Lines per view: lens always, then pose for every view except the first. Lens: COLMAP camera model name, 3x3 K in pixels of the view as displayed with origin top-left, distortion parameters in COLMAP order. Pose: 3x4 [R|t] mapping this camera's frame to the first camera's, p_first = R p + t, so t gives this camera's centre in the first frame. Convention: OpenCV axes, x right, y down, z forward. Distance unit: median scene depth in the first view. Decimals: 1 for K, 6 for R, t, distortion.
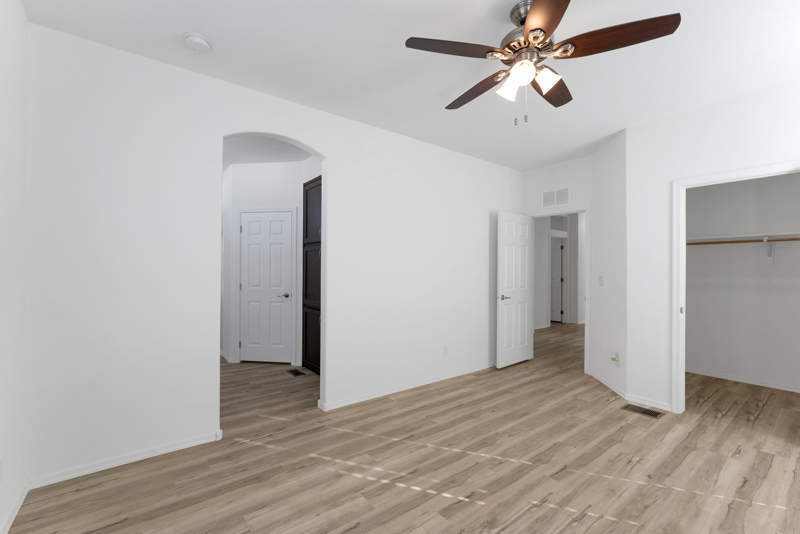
lens RADIAL K [[331.4, 0, 401.8], [0, 331.4, 269.7], [0, 0, 1]] dist [0.002312, -0.000934]
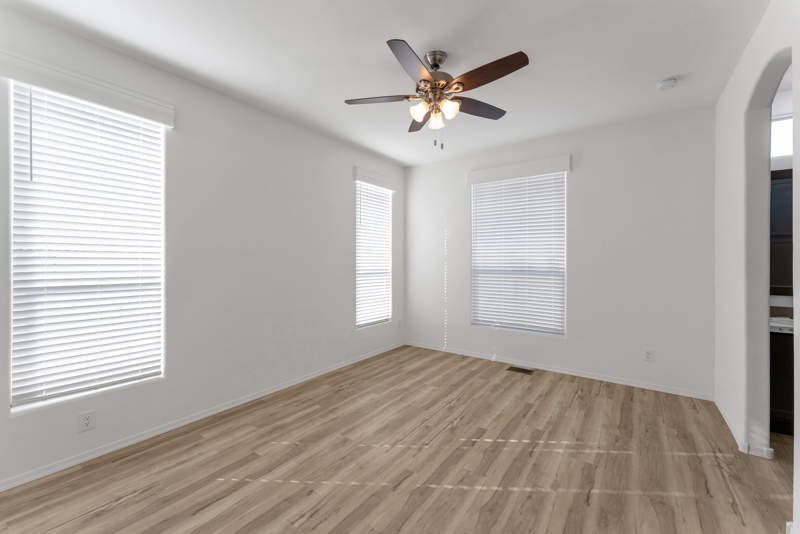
lens RADIAL K [[331.4, 0, 401.2], [0, 331.4, 266.8], [0, 0, 1]] dist [0.002312, -0.000934]
pose [[-0.954054, -0.003245, -0.299616, 0.780004], [-0.007459, 0.999889, 0.012922, -0.013643], [0.299540, 0.014563, -0.953972, 1.931279]]
